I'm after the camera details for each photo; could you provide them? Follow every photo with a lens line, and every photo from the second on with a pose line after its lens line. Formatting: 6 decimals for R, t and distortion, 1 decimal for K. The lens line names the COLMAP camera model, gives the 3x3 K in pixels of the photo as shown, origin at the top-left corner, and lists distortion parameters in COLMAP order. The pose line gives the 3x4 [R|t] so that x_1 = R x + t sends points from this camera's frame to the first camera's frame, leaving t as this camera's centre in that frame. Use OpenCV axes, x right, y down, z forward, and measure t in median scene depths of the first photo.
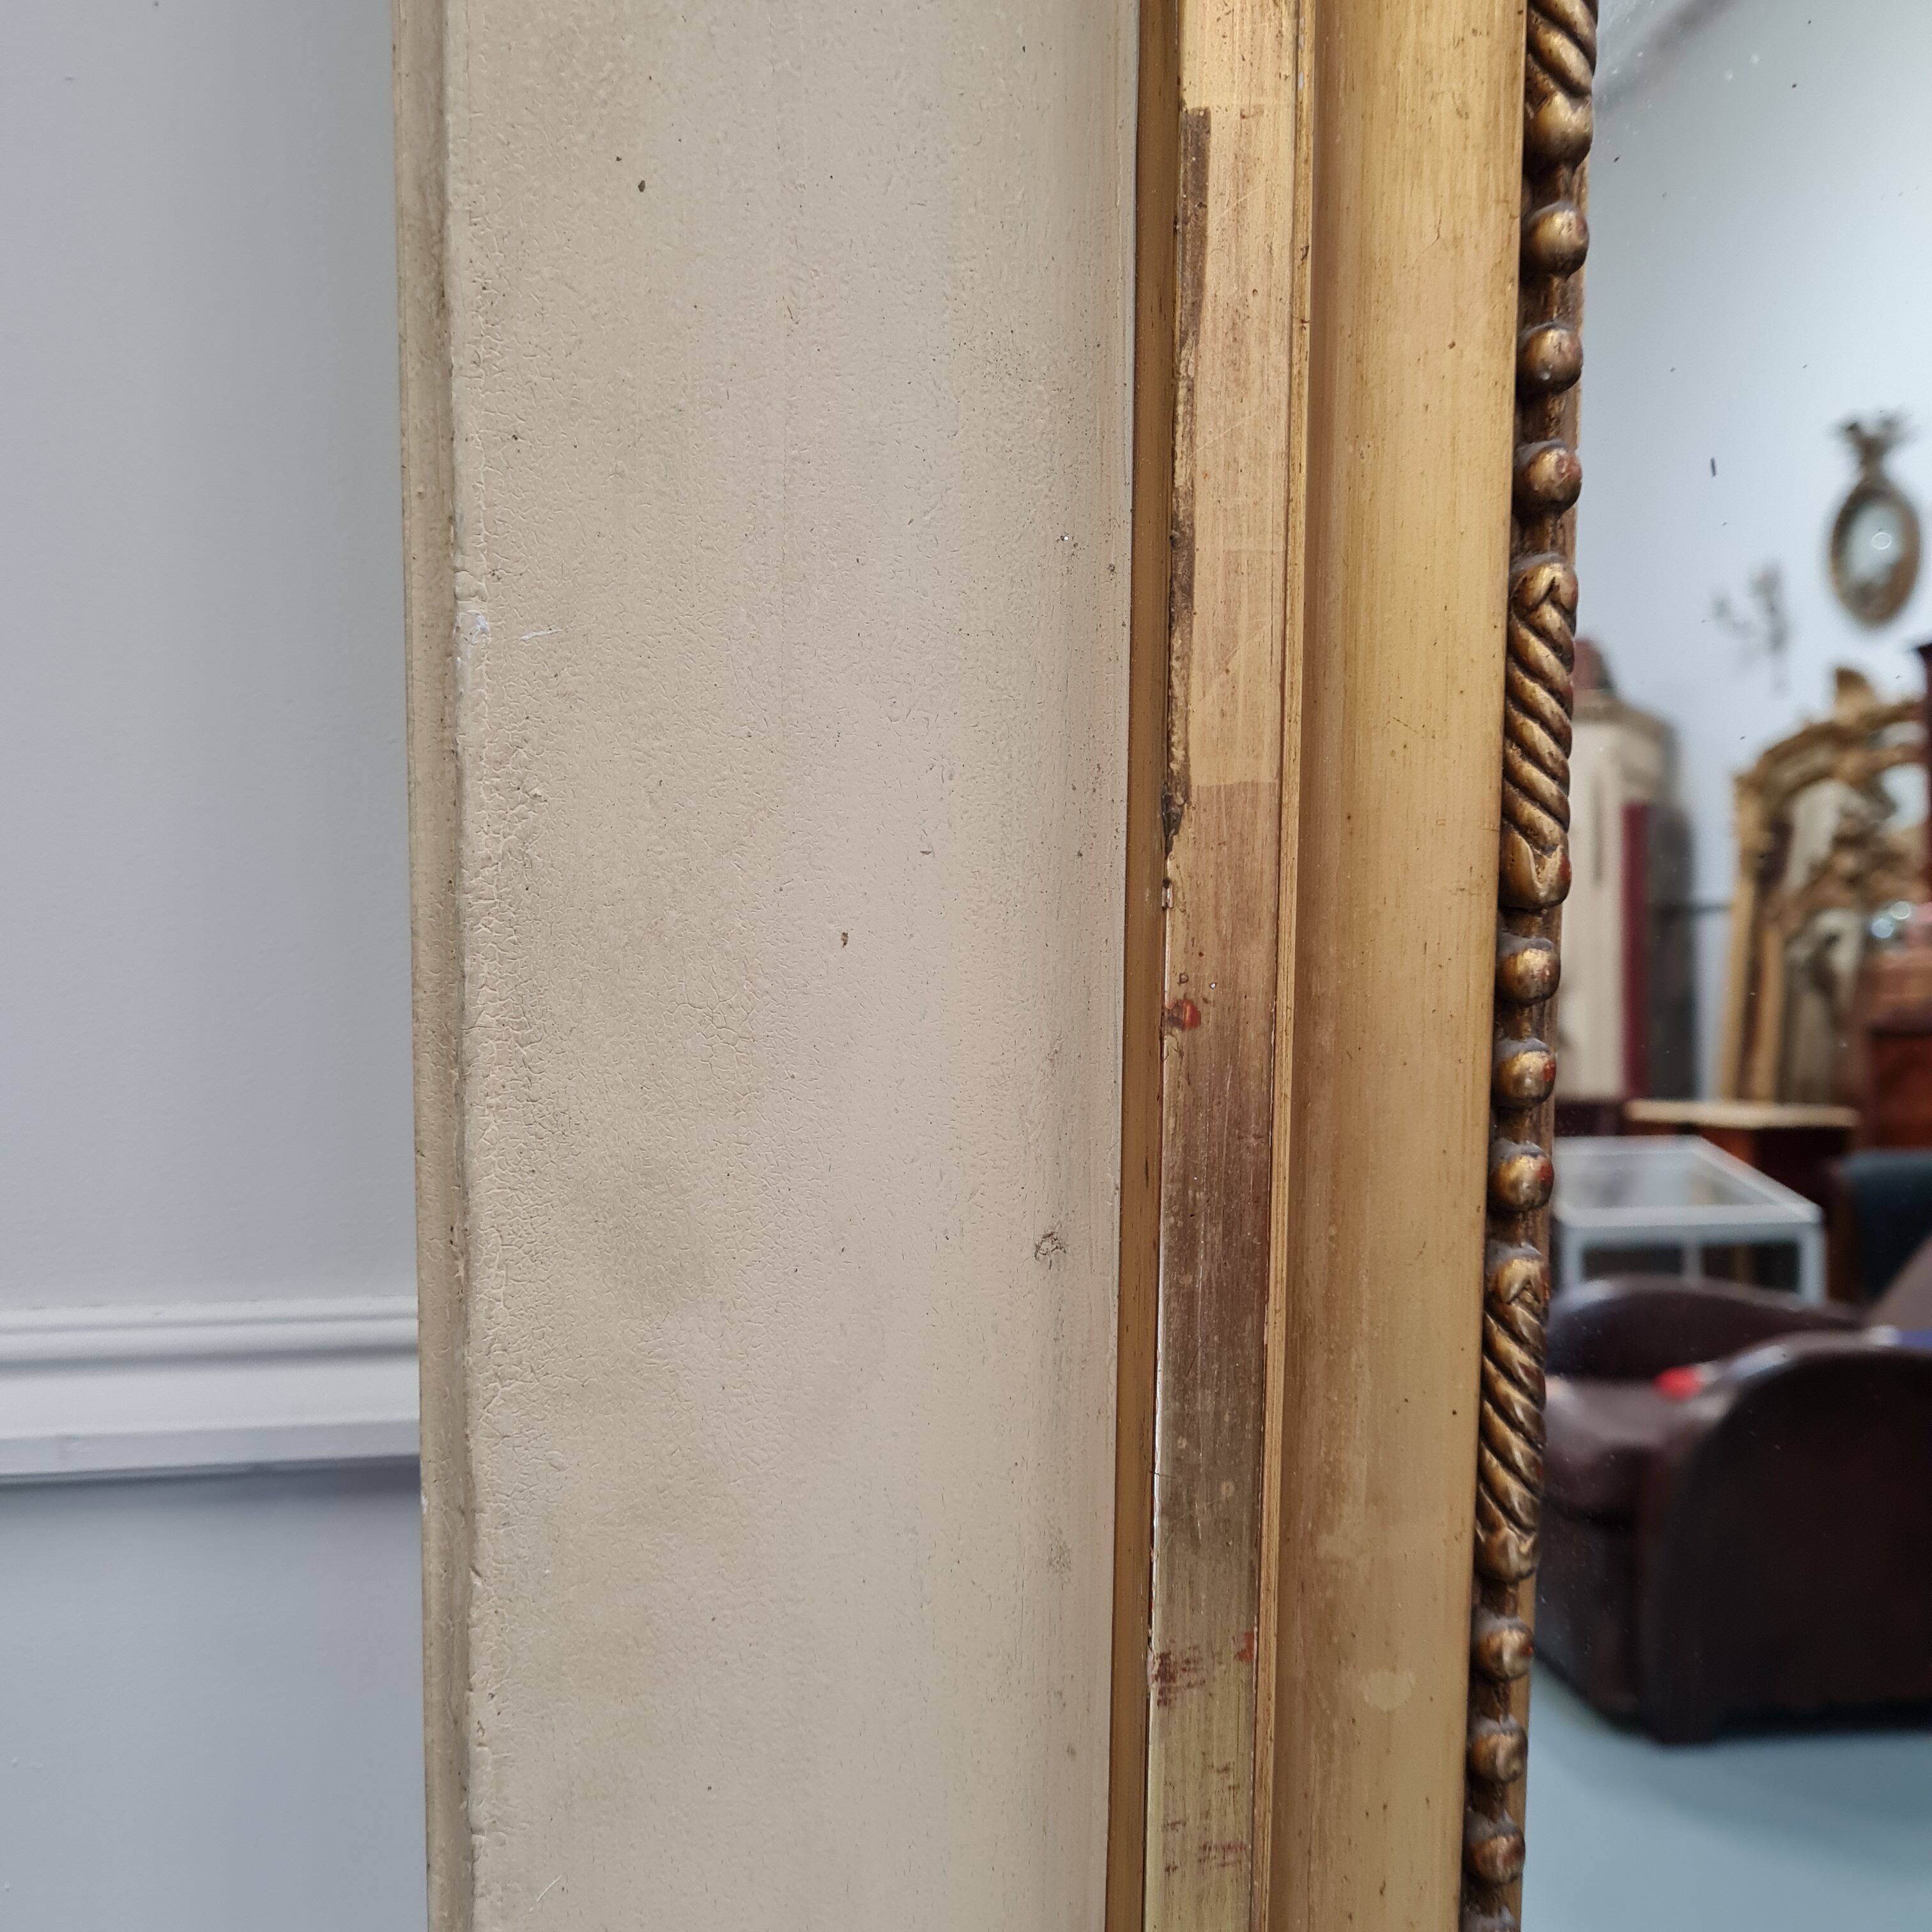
lens RADIAL K [[2020.5, 0, 966.0], [0, 2020.5, 966.0], [0, 0, 1]] dist [0.062004, -0.019584]
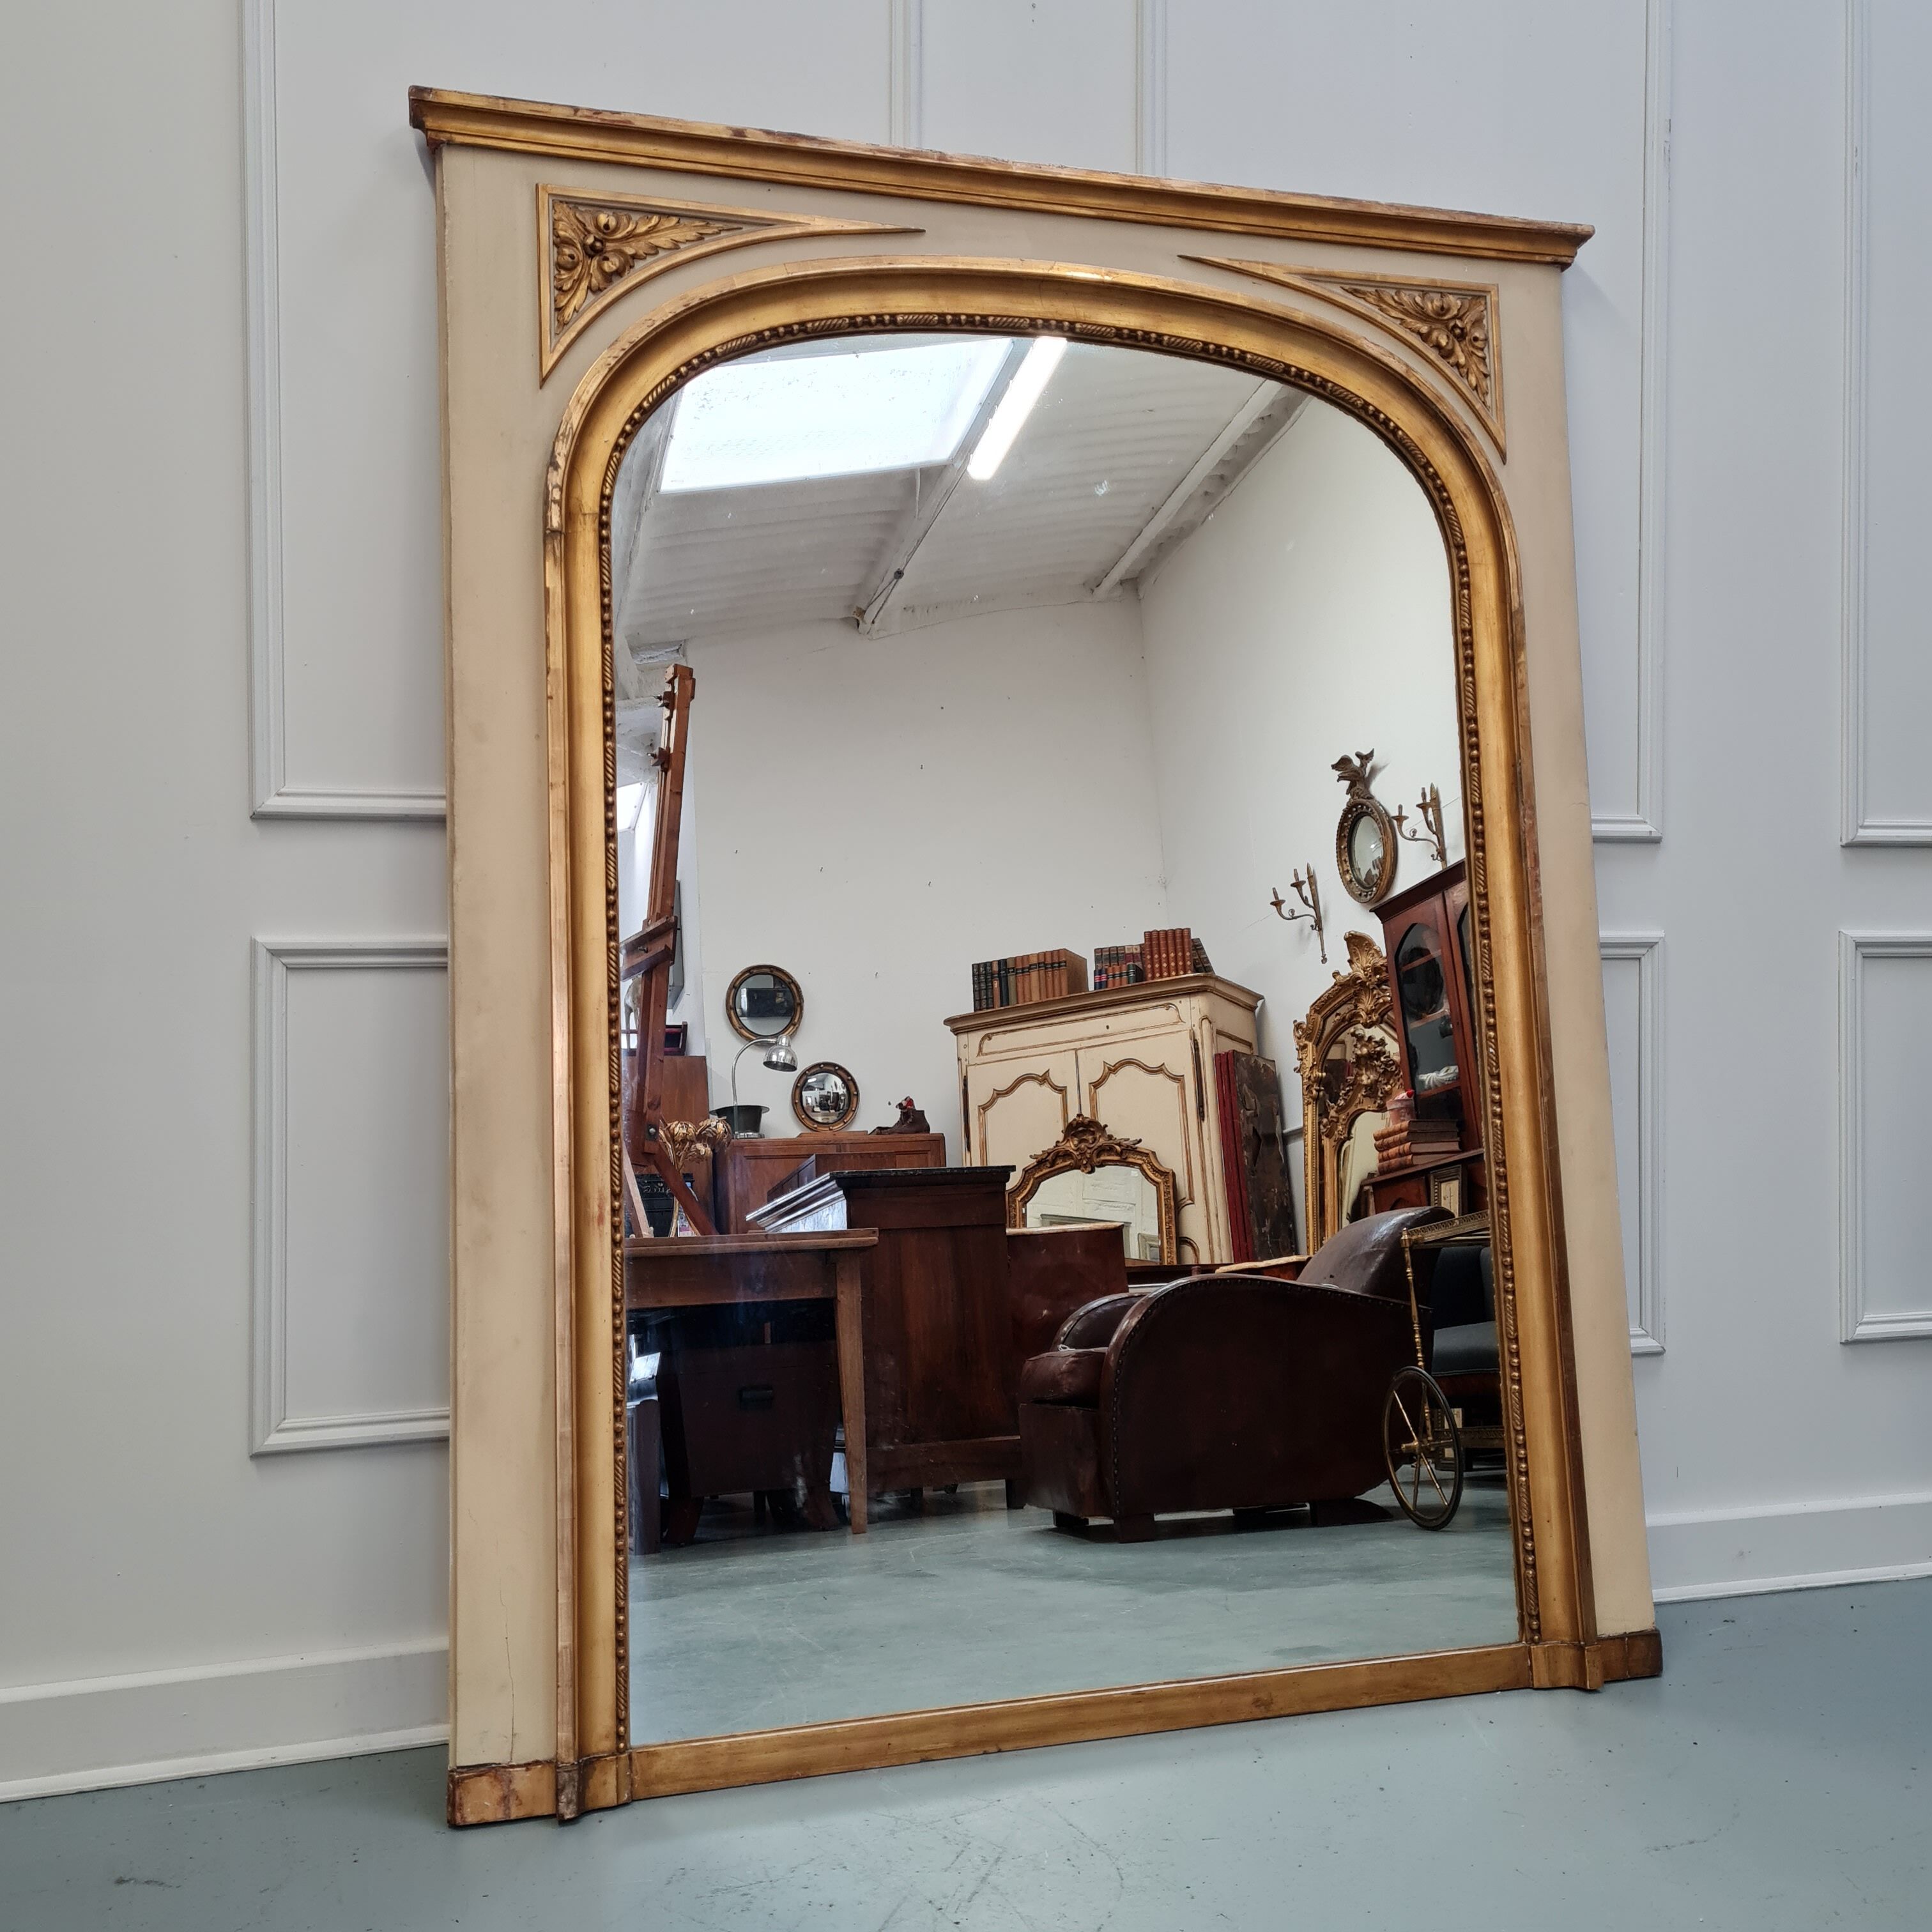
lens RADIAL K [[2020.5, 0, 966.0], [0, 2020.5, 966.0], [0, 0, 1]] dist [0.062004, -0.019584]
pose [[0.992748, -0.039102, 0.113679, 0.029453], [0.059614, 0.981291, -0.183069, 0.098313], [-0.104394, 0.188519, 0.976505, -0.252432]]
